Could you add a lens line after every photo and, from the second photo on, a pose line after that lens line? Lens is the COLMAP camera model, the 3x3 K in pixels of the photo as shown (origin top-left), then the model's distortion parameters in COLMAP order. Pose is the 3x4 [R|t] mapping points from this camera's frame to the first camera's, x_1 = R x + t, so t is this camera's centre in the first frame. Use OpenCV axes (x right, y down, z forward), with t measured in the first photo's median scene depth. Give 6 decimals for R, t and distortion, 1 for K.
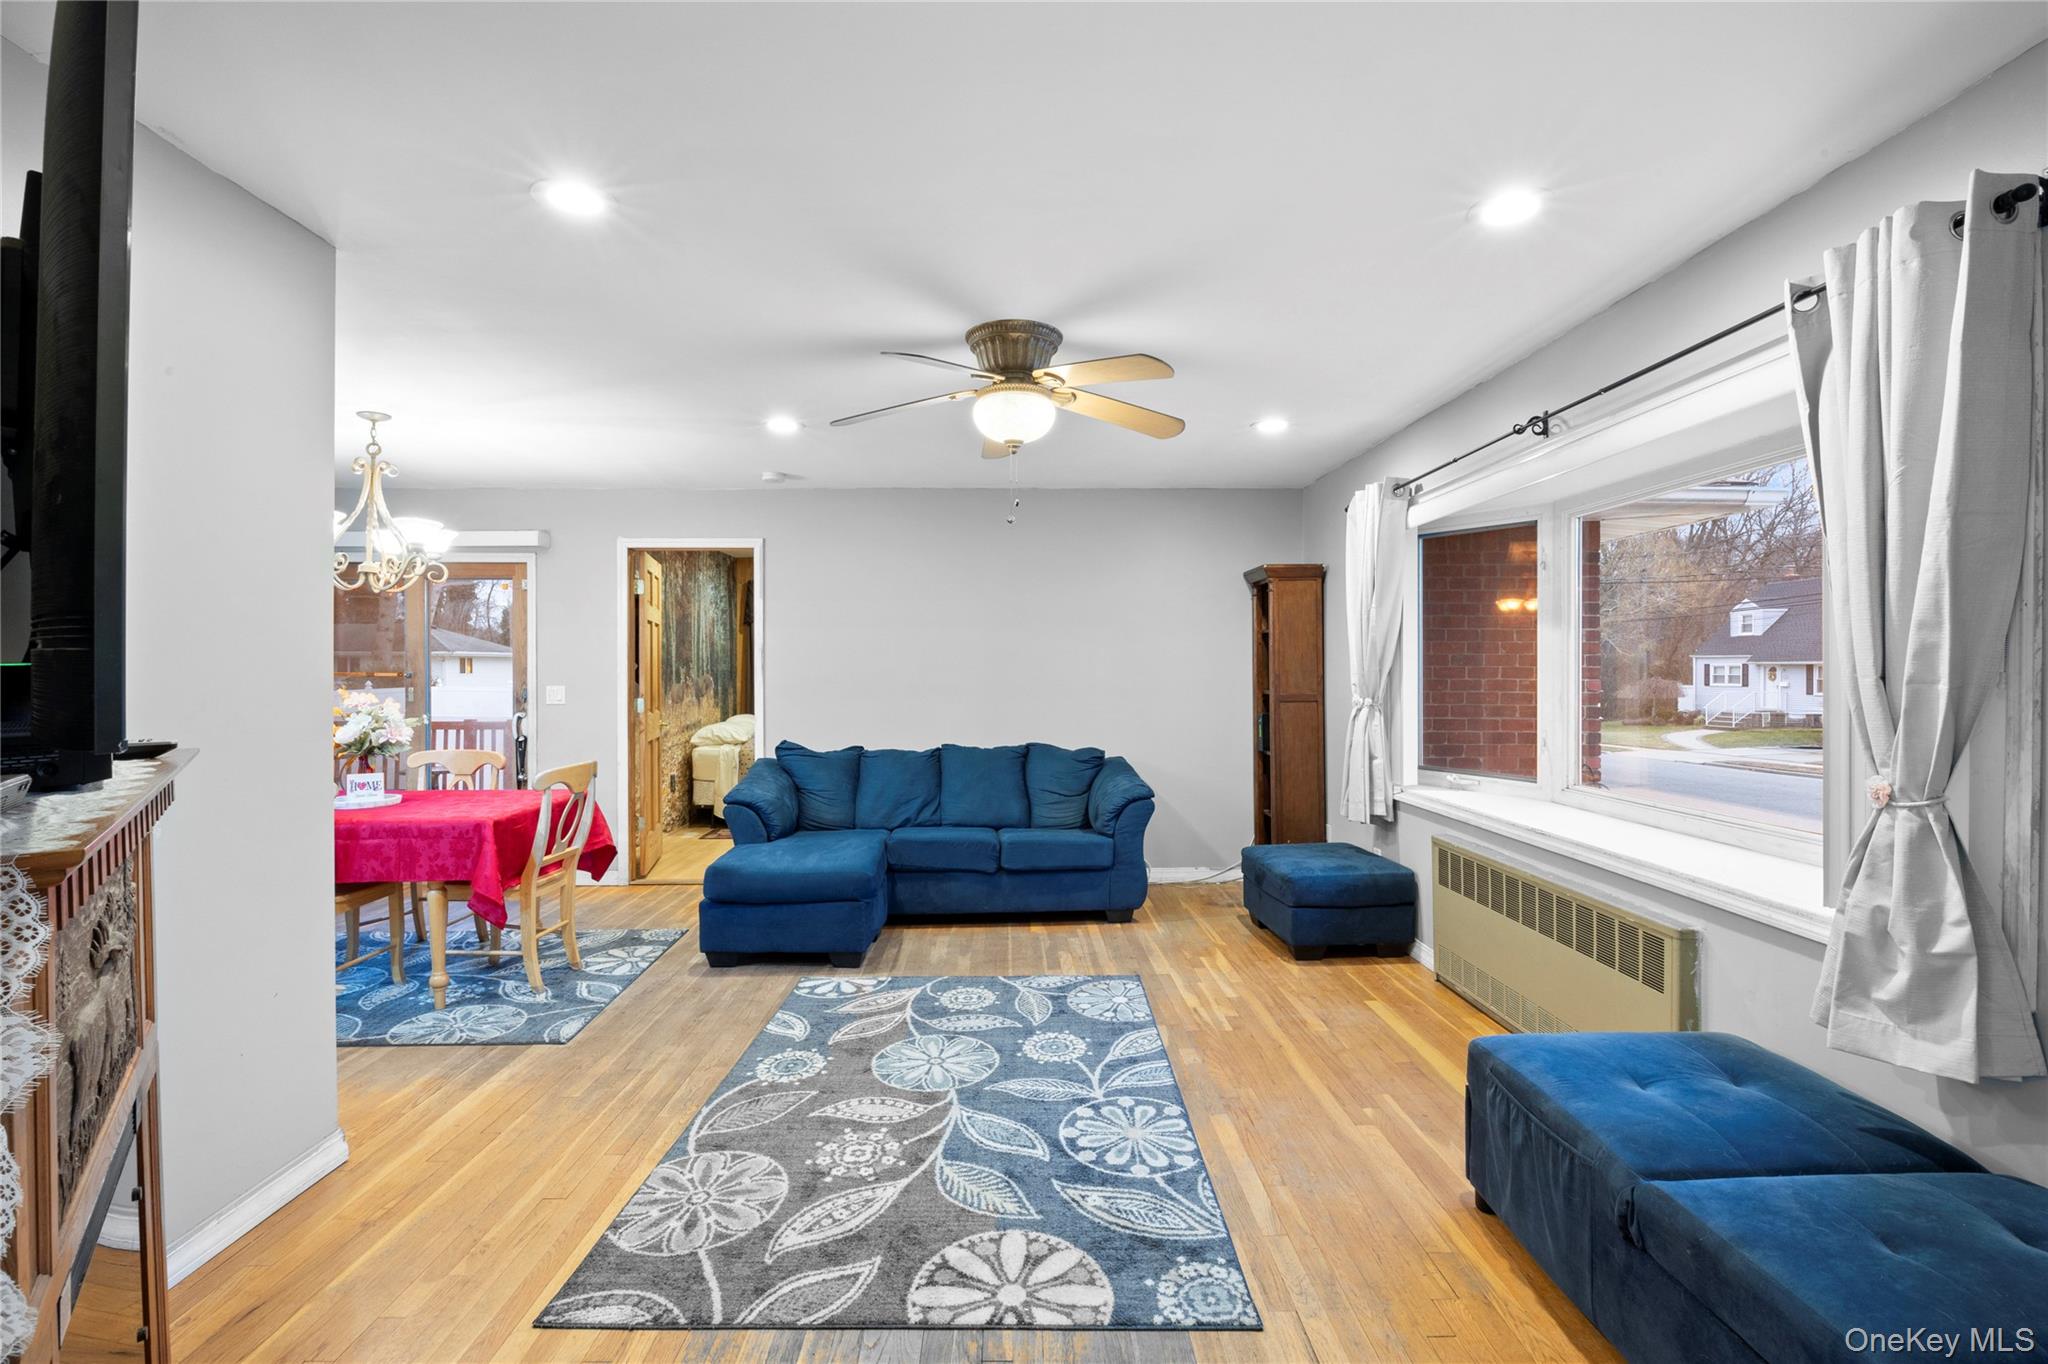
lens RADIAL K [[927.5, 0, 1025.6], [0, 927.5, 678.2], [0, 0, 1]] dist [-0.023841, 0.003207]
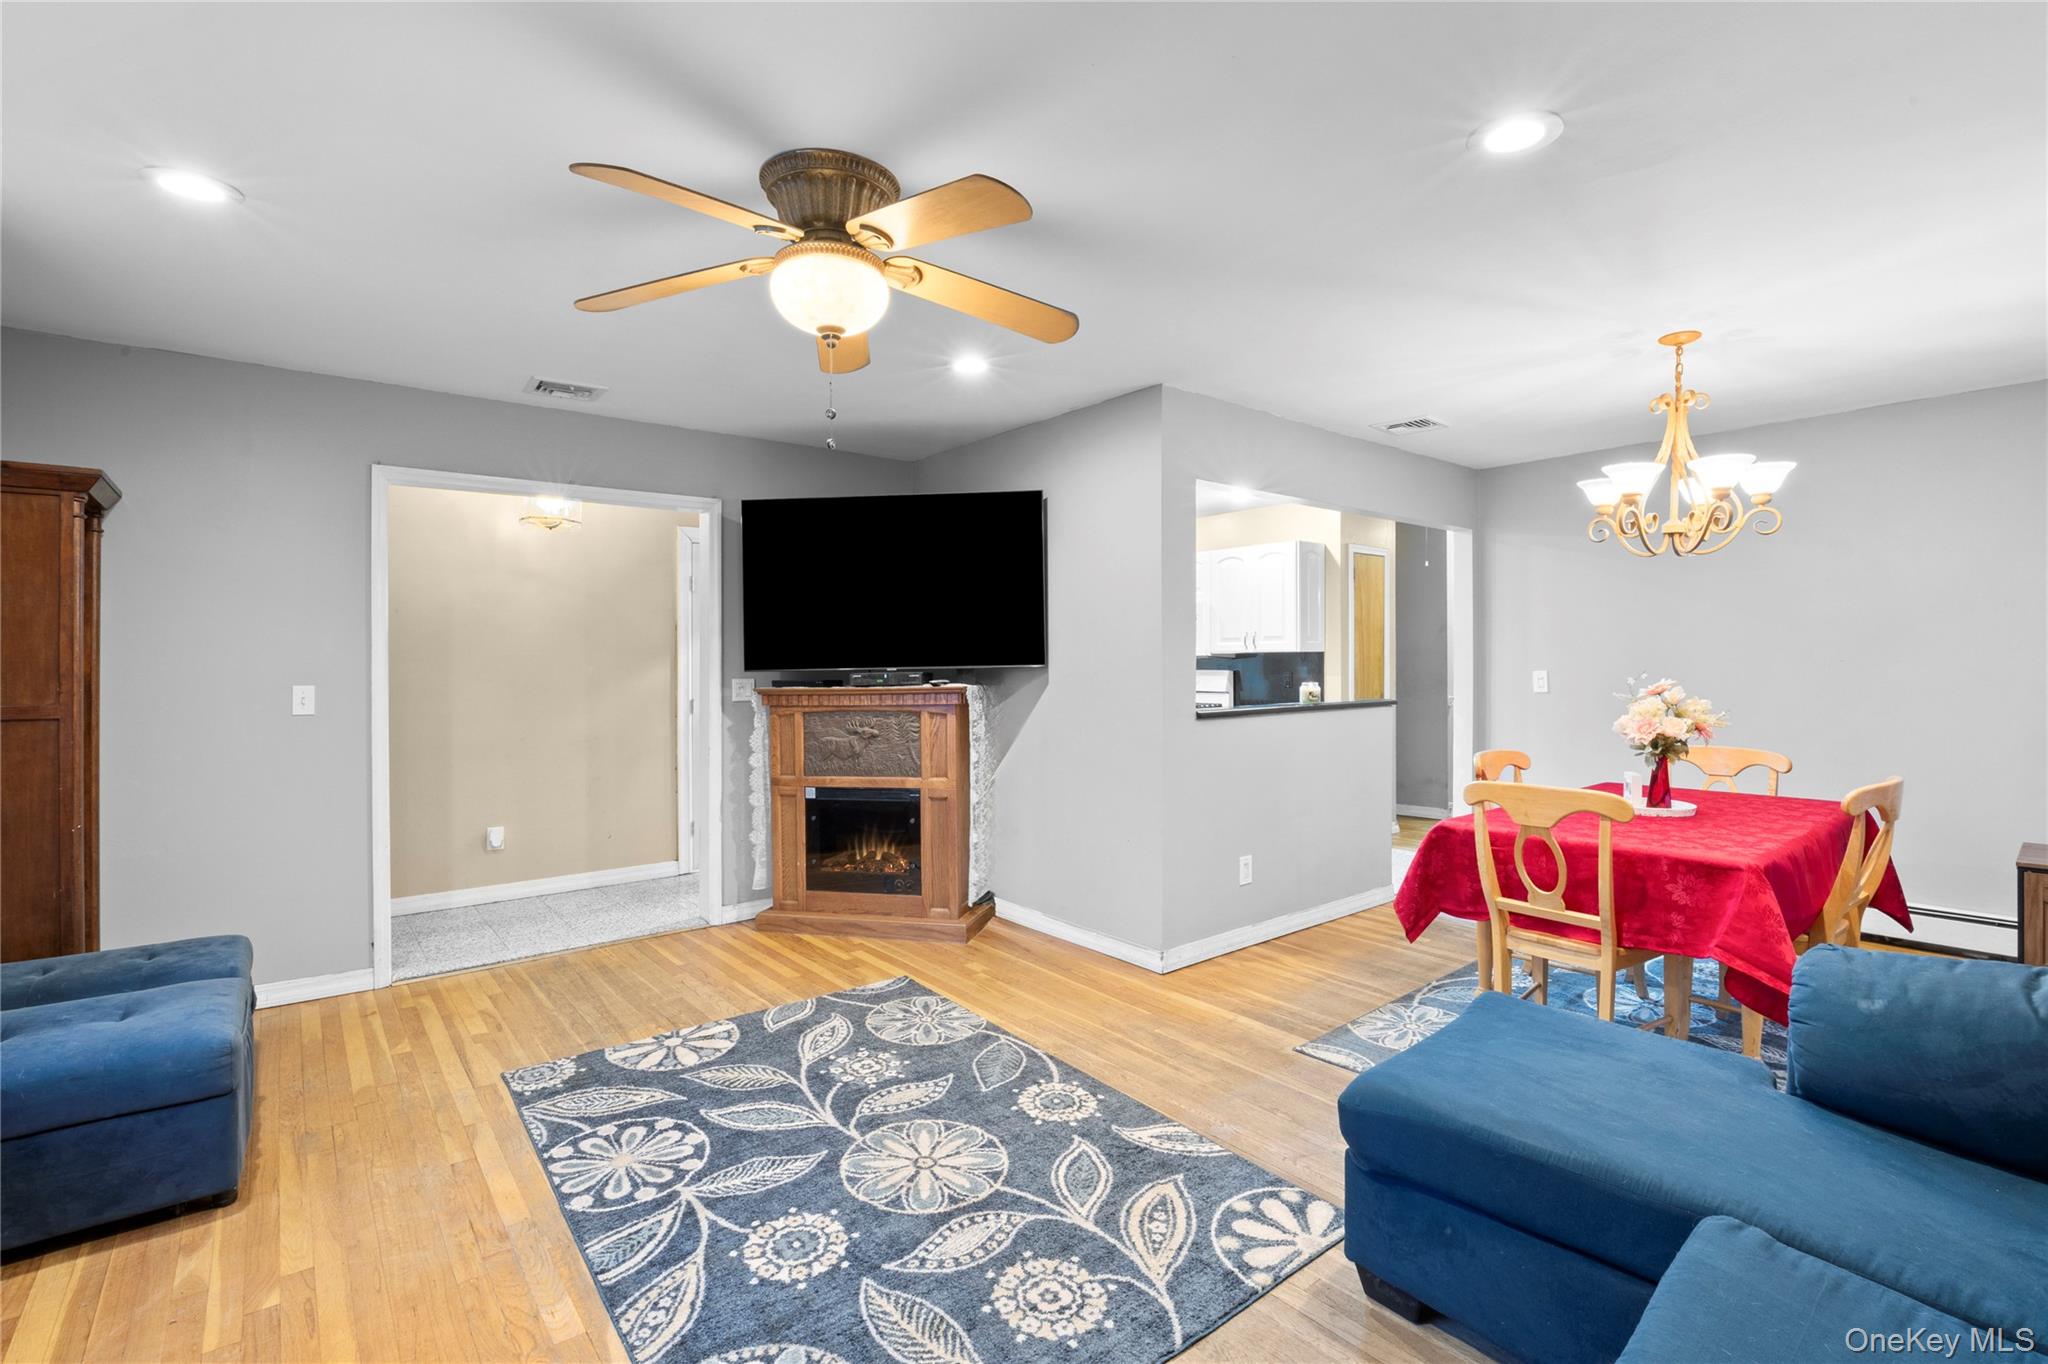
lens RADIAL K [[940.9, 0, 1048.9], [0, 940.9, 676.6], [0, 0, 1]] dist [-0.023700, 0.001557]
pose [[-0.781454, 0.014619, -0.623791, 0.373219], [0.000700, 0.999745, 0.022554, -0.007618], [0.623962, 0.017188, -0.781265, 2.067872]]
